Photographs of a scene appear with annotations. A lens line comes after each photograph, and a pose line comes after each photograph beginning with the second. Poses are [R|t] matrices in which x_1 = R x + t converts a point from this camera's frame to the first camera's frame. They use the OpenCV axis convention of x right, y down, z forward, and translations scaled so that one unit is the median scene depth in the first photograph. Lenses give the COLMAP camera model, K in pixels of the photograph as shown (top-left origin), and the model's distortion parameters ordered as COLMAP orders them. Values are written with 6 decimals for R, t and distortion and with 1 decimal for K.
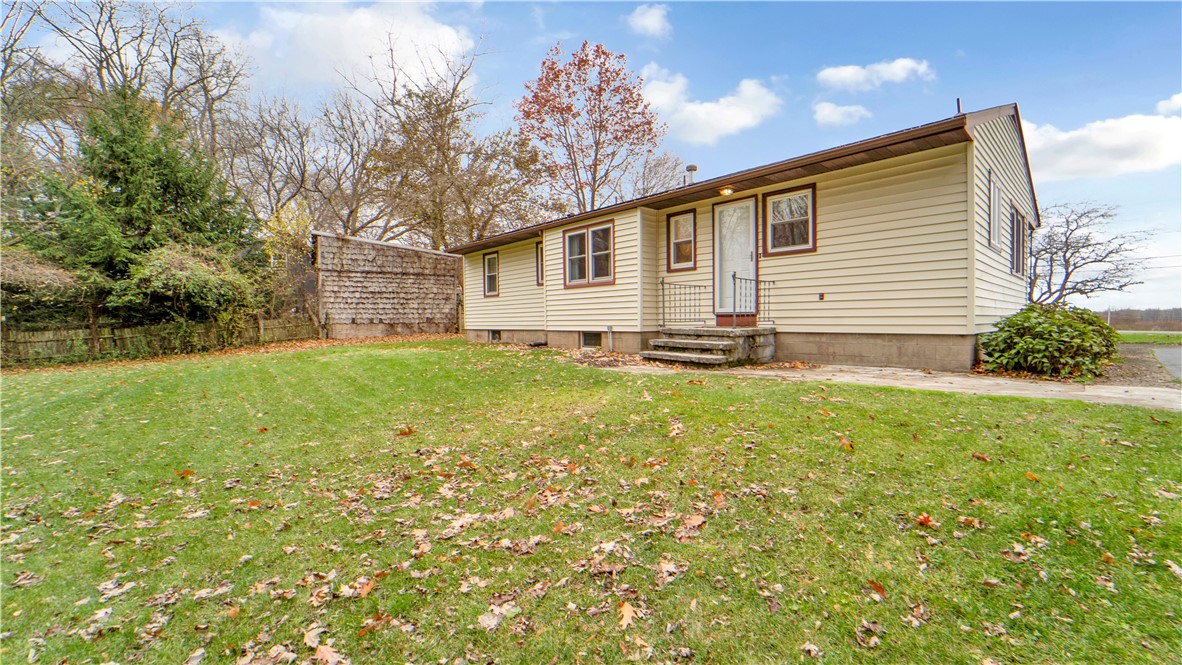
lens RADIAL K [[479.5, 0, 604.5], [0, 479.5, 332.6], [0, 0, 1]] dist [-0.021110, -0.000319]
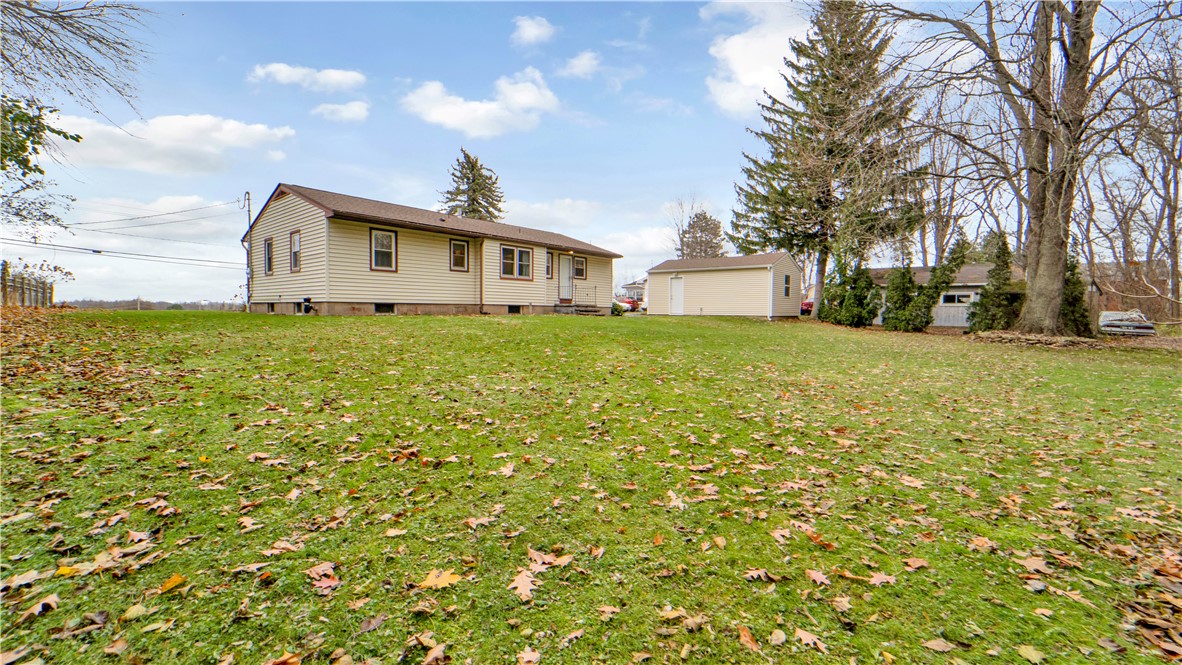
lens RADIAL K [[479.5, 0, 604.5], [0, 479.5, 332.6], [0, 0, 1]] dist [-0.021110, -0.000319]
pose [[-0.124305, -0.033879, 0.991666, -1.031481], [0.017736, 0.999181, 0.036359, 0.022918], [-0.992086, 0.022108, -0.123602, 0.500425]]
